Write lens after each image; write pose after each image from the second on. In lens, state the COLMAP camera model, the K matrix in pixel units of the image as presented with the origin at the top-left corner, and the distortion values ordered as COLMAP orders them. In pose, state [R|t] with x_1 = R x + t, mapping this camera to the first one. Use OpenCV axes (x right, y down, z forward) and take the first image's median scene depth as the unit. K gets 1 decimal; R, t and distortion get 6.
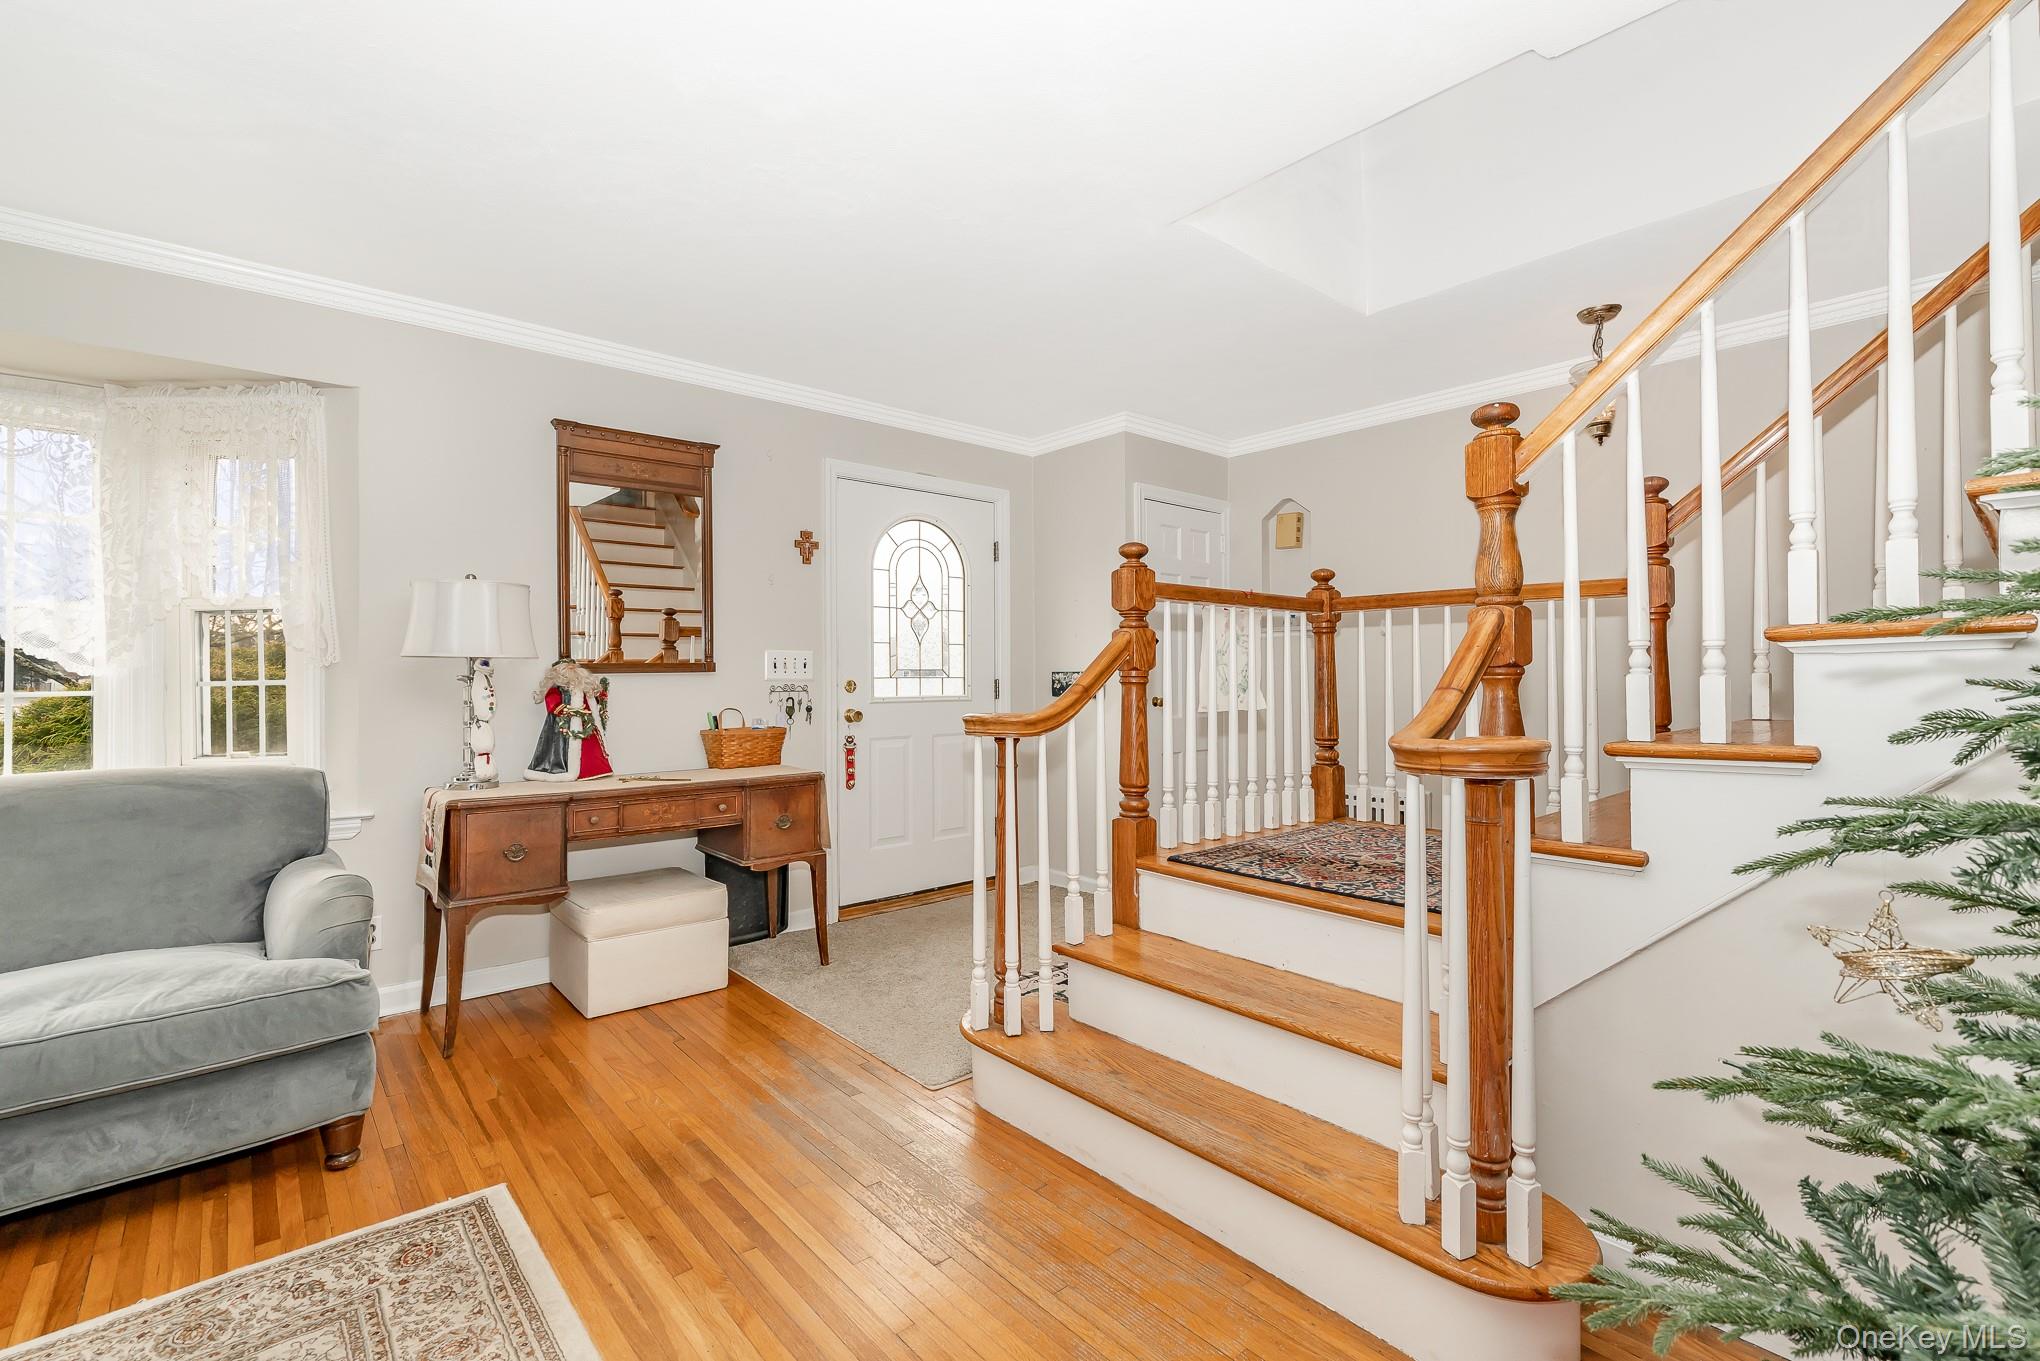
lens RADIAL K [[881.9, 0, 1020.0], [0, 881.9, 680.5], [0, 0, 1]] dist [-0.000325, -0.000014]
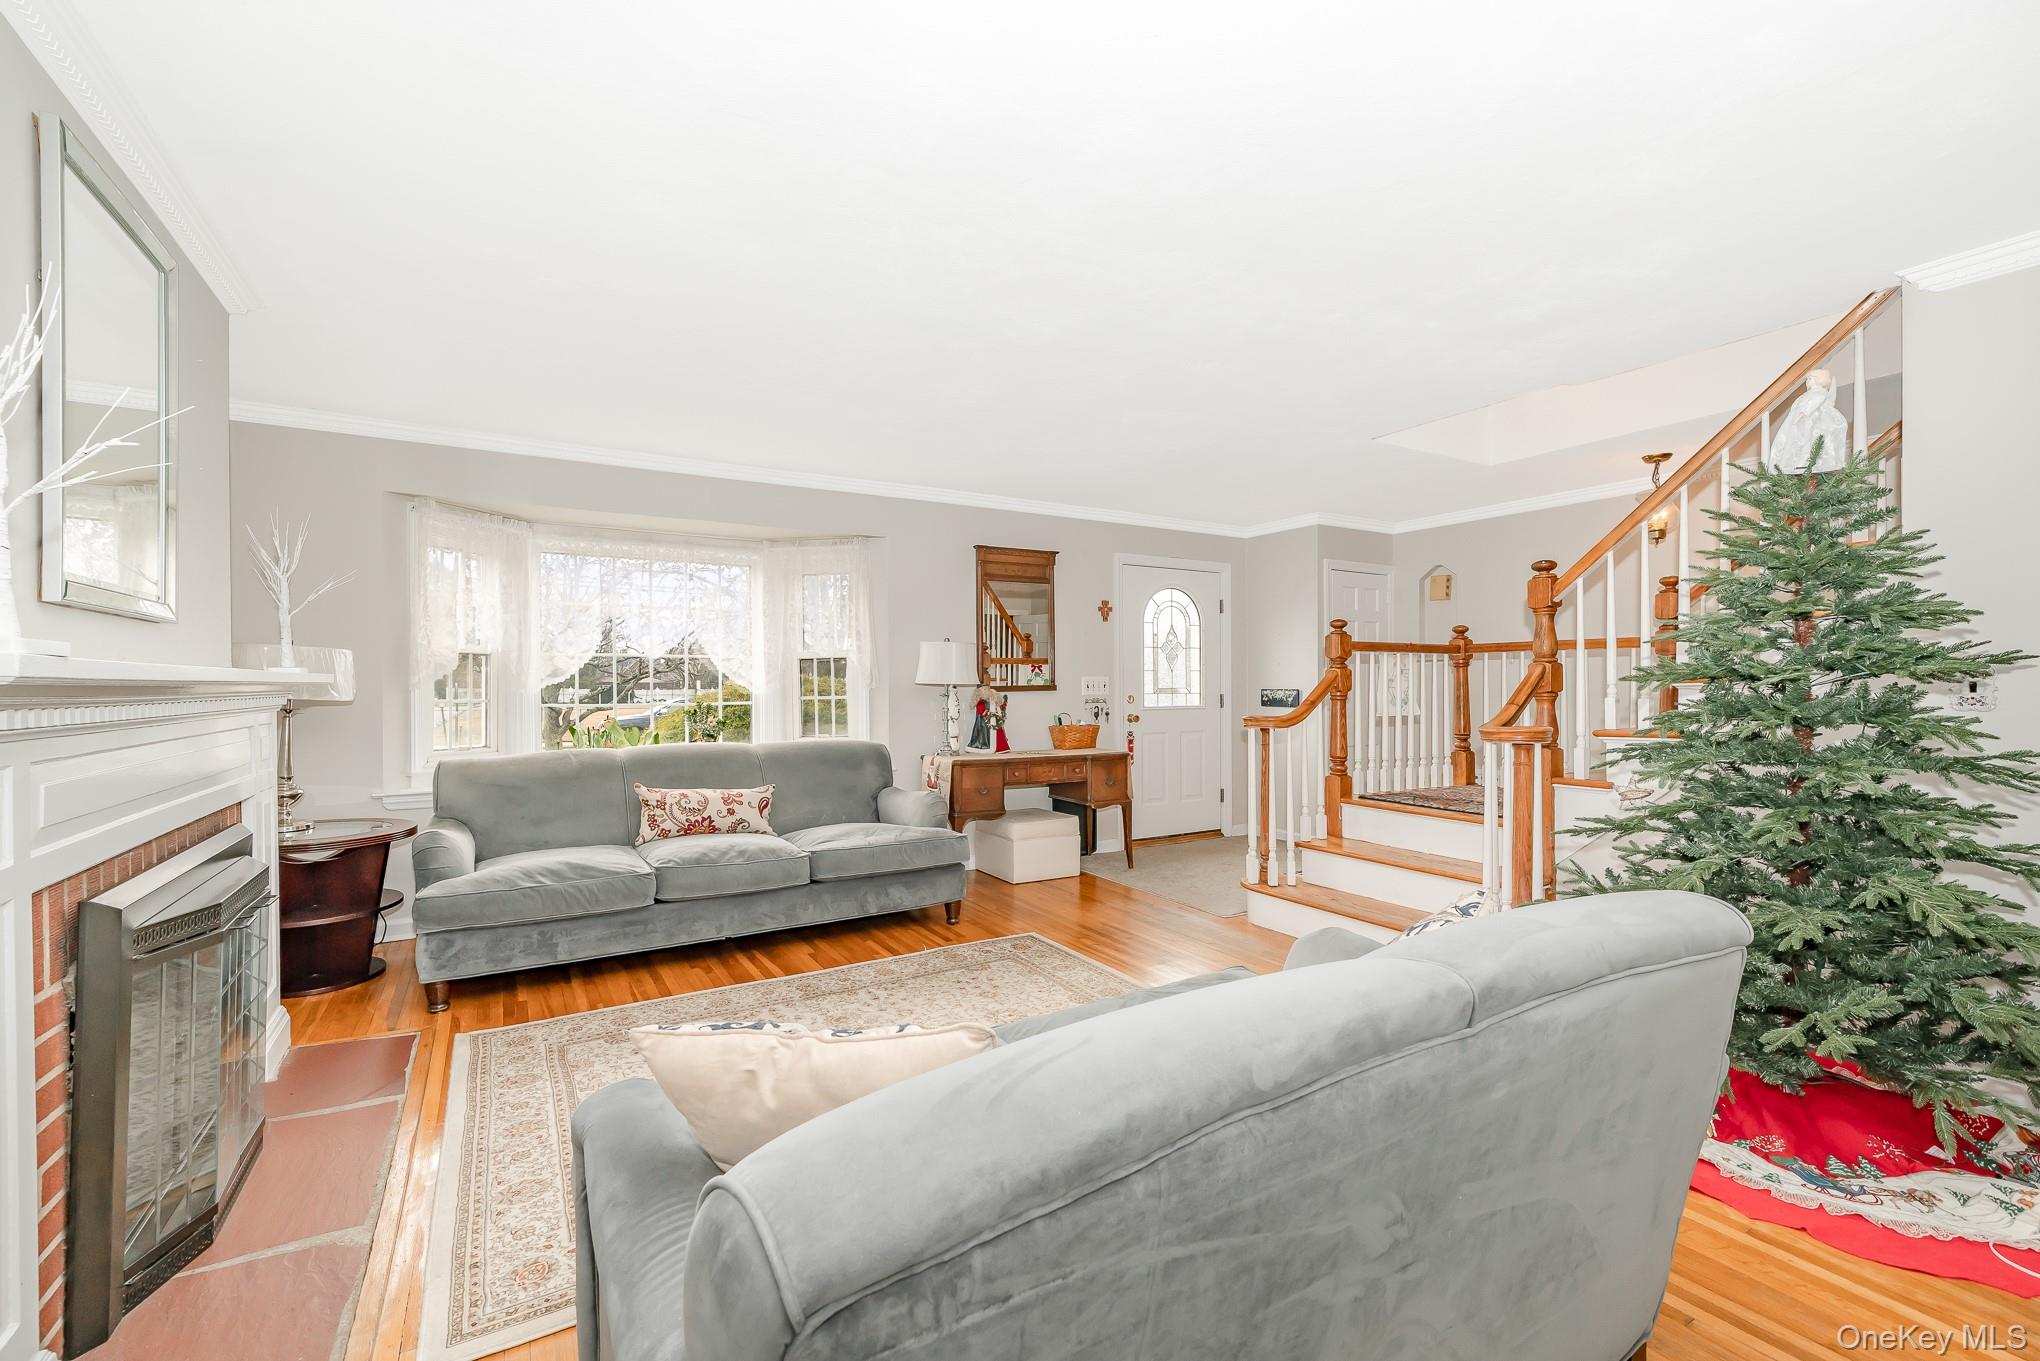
lens RADIAL K [[777.3, 0, 1024.9], [0, 777.3, 698.0], [0, 0, 1]] dist [-0.000333, -0.000048]
pose [[0.979269, 0.001880, -0.202555, -0.135284], [-0.000233, 0.999967, 0.008153, -0.009403], [0.202563, -0.007937, 0.979237, -0.514837]]
